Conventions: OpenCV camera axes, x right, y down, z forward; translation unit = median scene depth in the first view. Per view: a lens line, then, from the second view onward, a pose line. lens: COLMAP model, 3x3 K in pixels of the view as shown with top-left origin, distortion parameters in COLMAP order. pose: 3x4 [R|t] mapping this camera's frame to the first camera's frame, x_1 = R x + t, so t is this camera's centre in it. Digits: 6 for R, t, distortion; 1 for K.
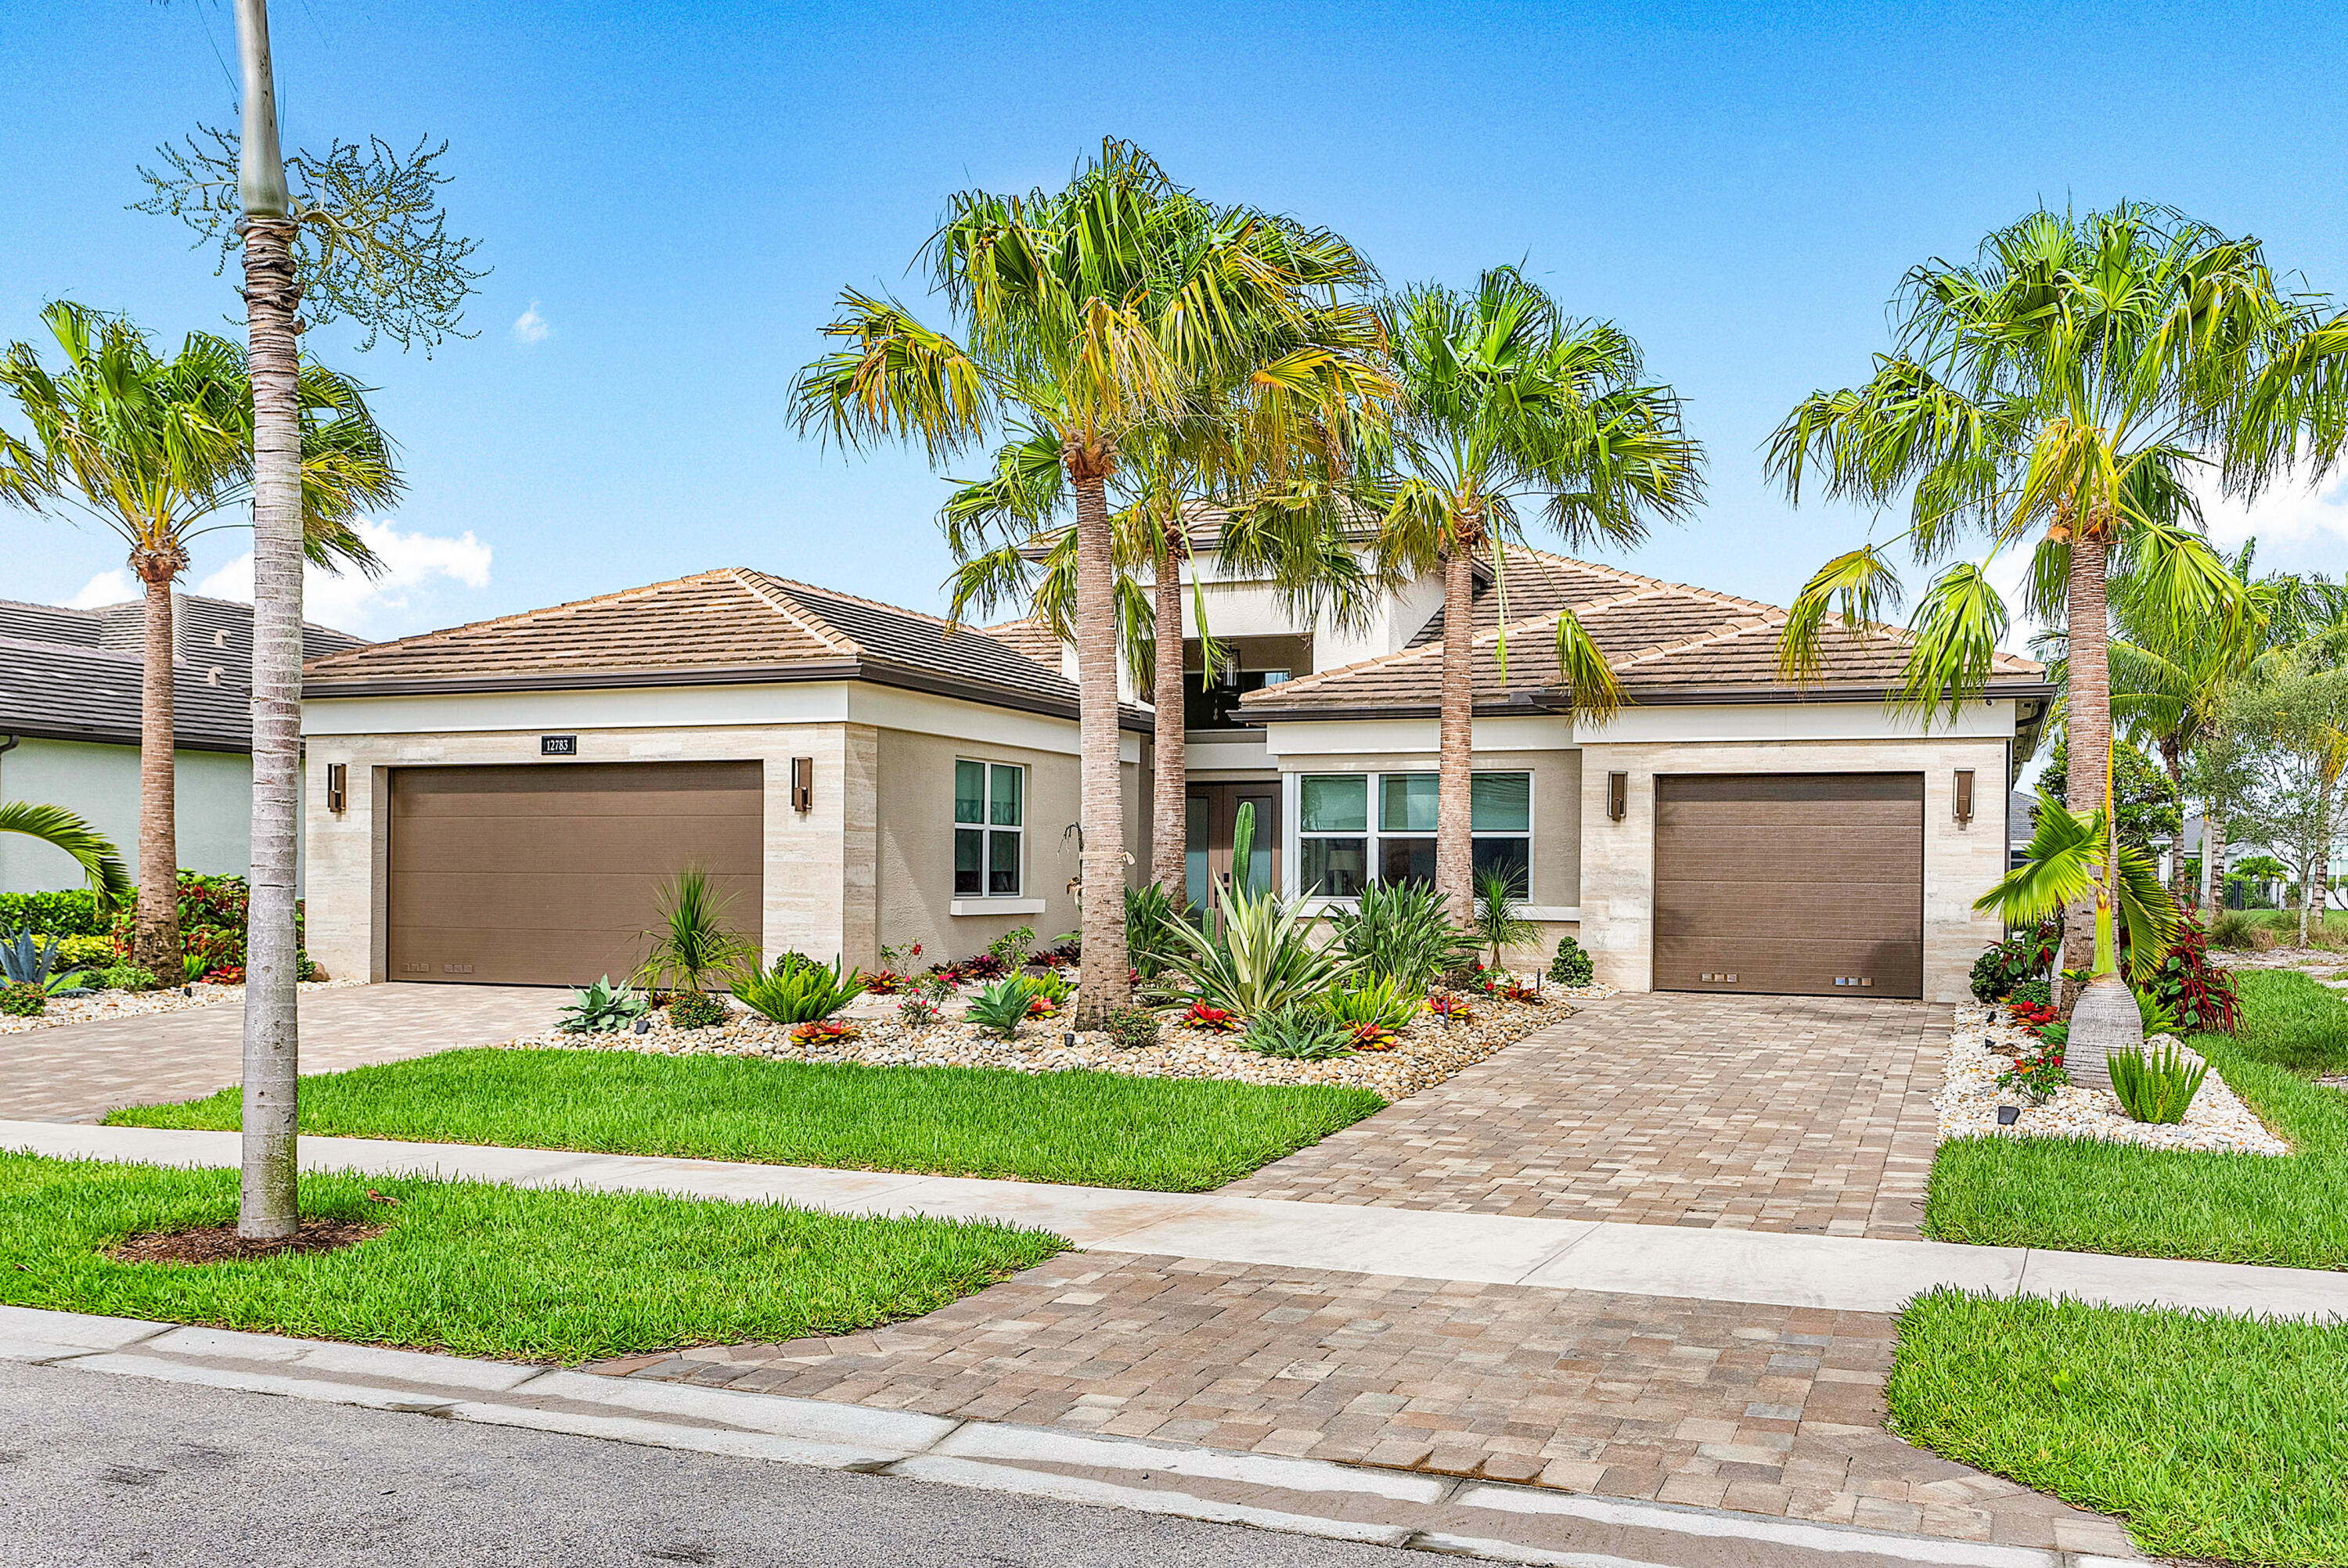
lens RADIAL K [[2207.9, 0, 1034.6], [0, 2207.9, 868.9], [0, 0, 1]] dist [-0.000923, -0.000242]
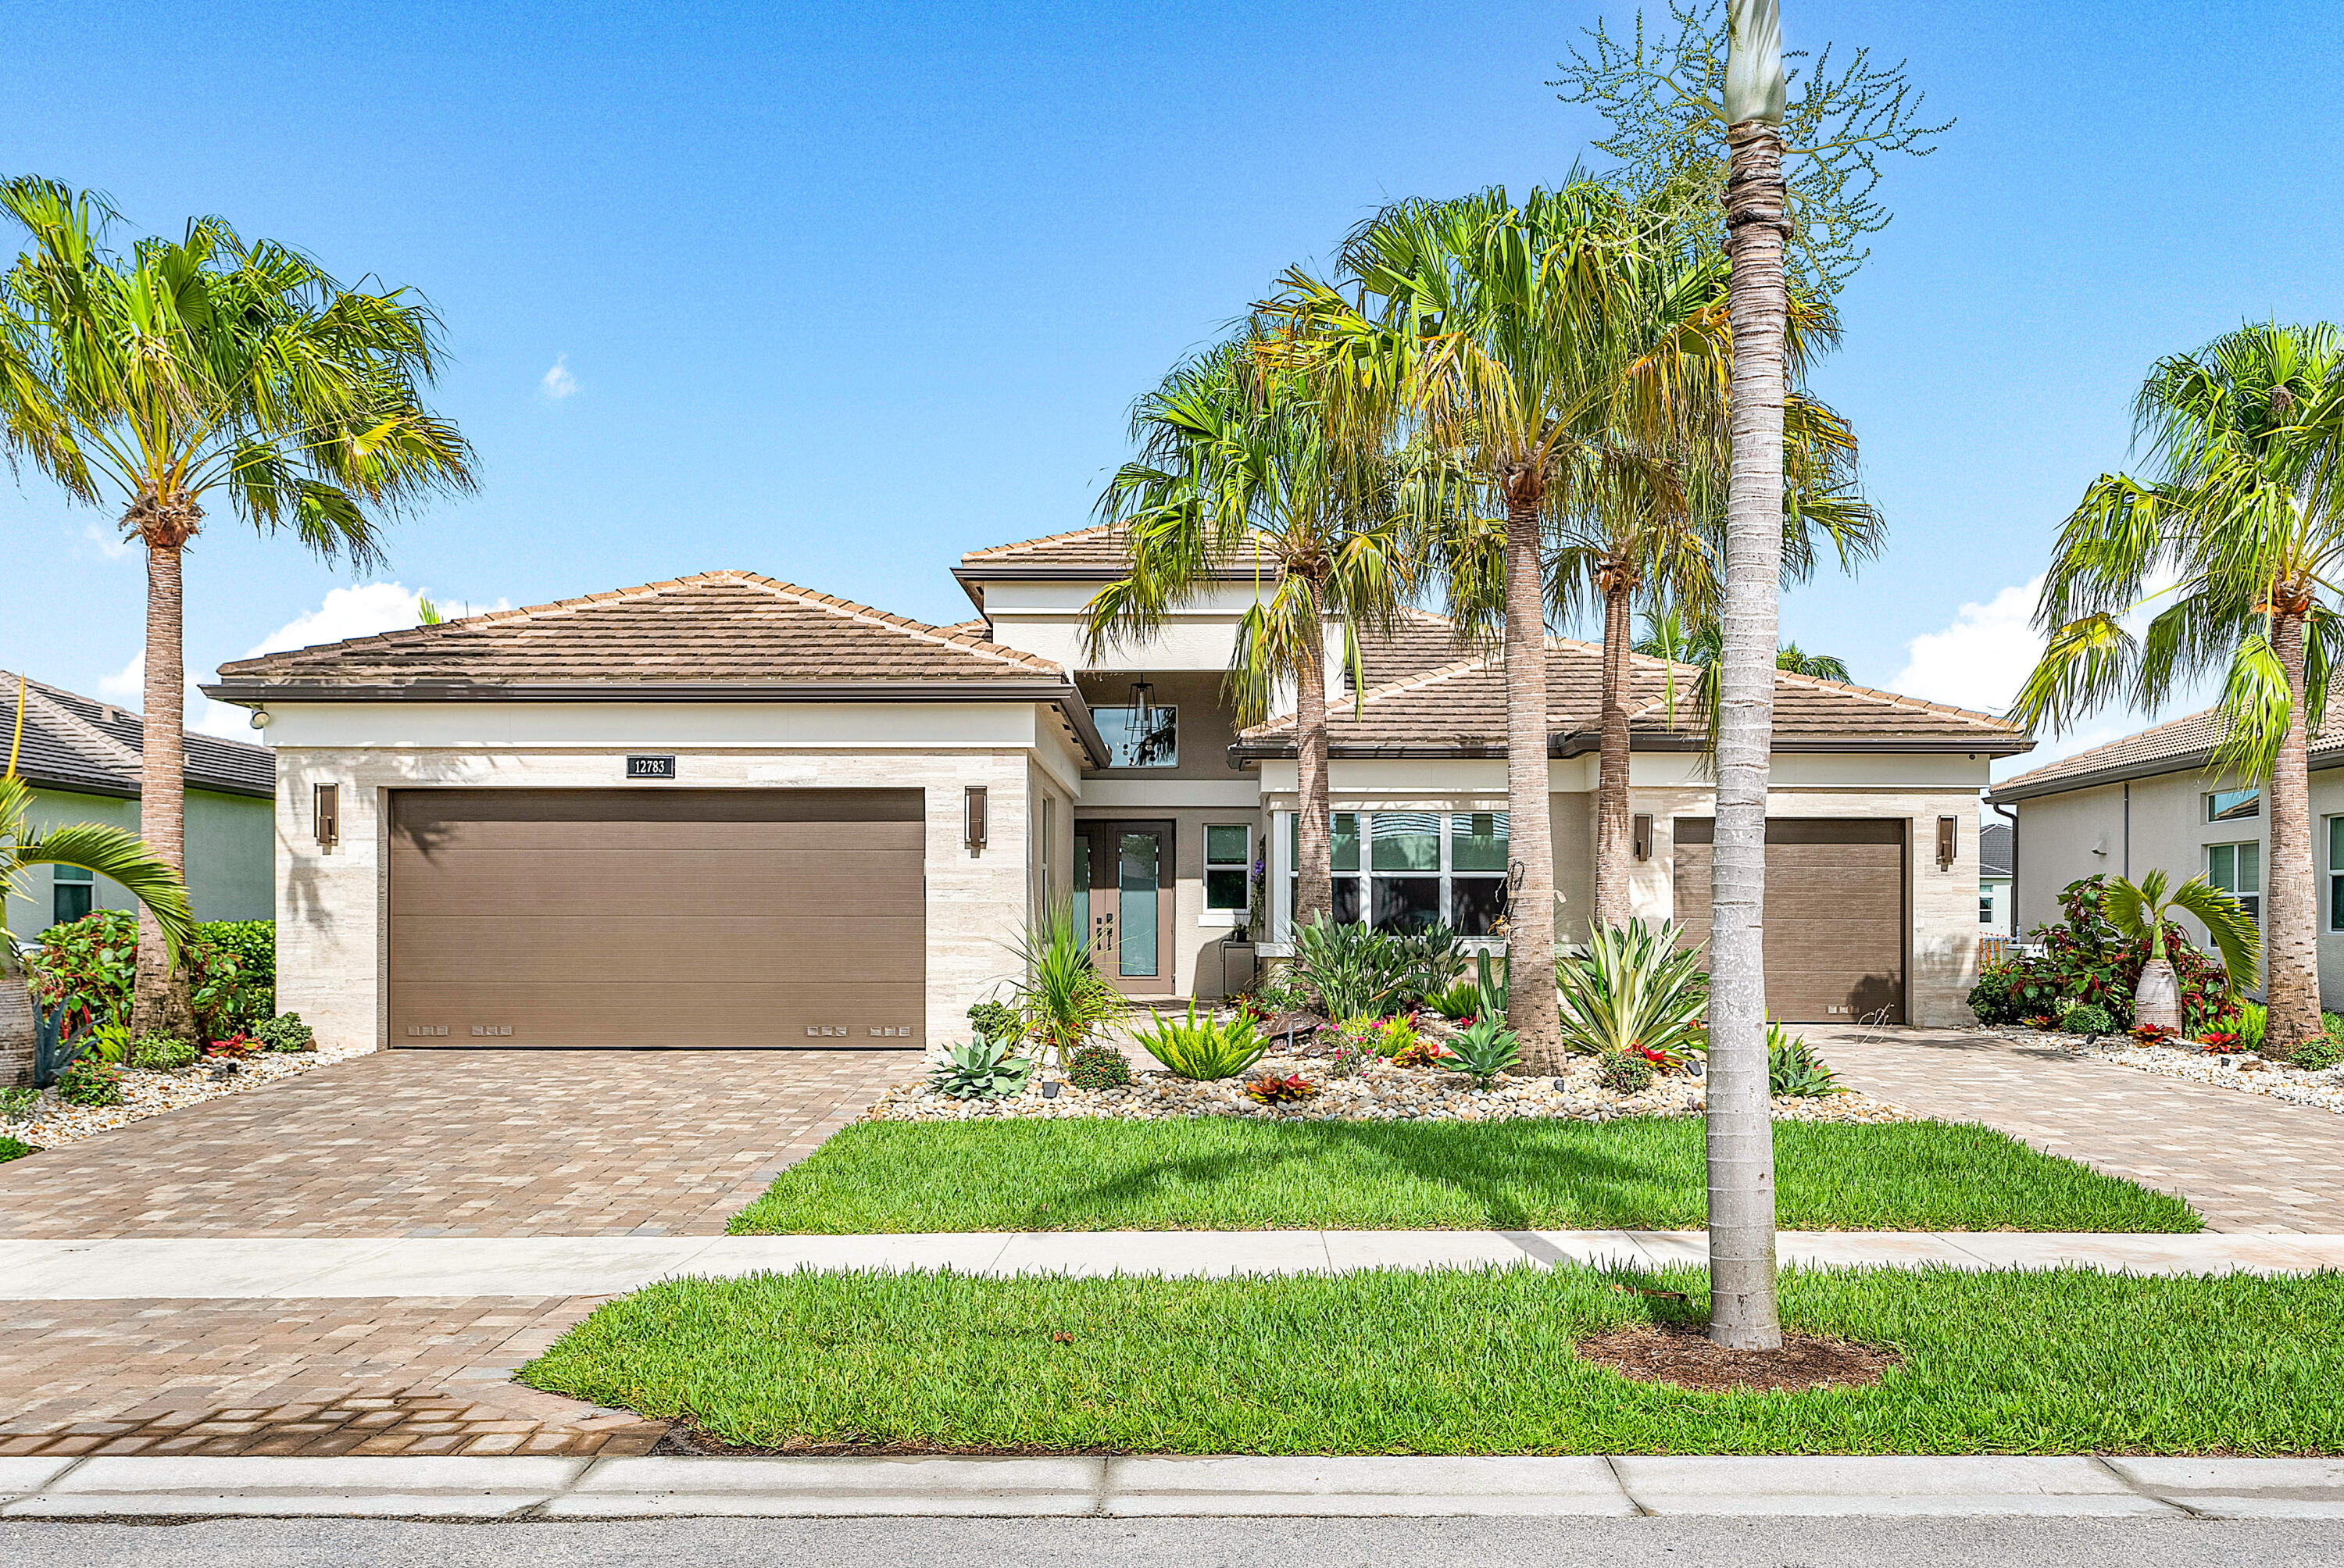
lens RADIAL K [[2201.7, 0, 1172.7], [0, 2201.7, 900.0], [0, 0, 1]] dist [0.010422, 0.000370]
pose [[0.918756, -0.001879, 0.394821, -0.368317], [0.003802, 0.999984, -0.004087, -0.000118], [-0.394807, 0.005256, 0.918749, 0.133789]]
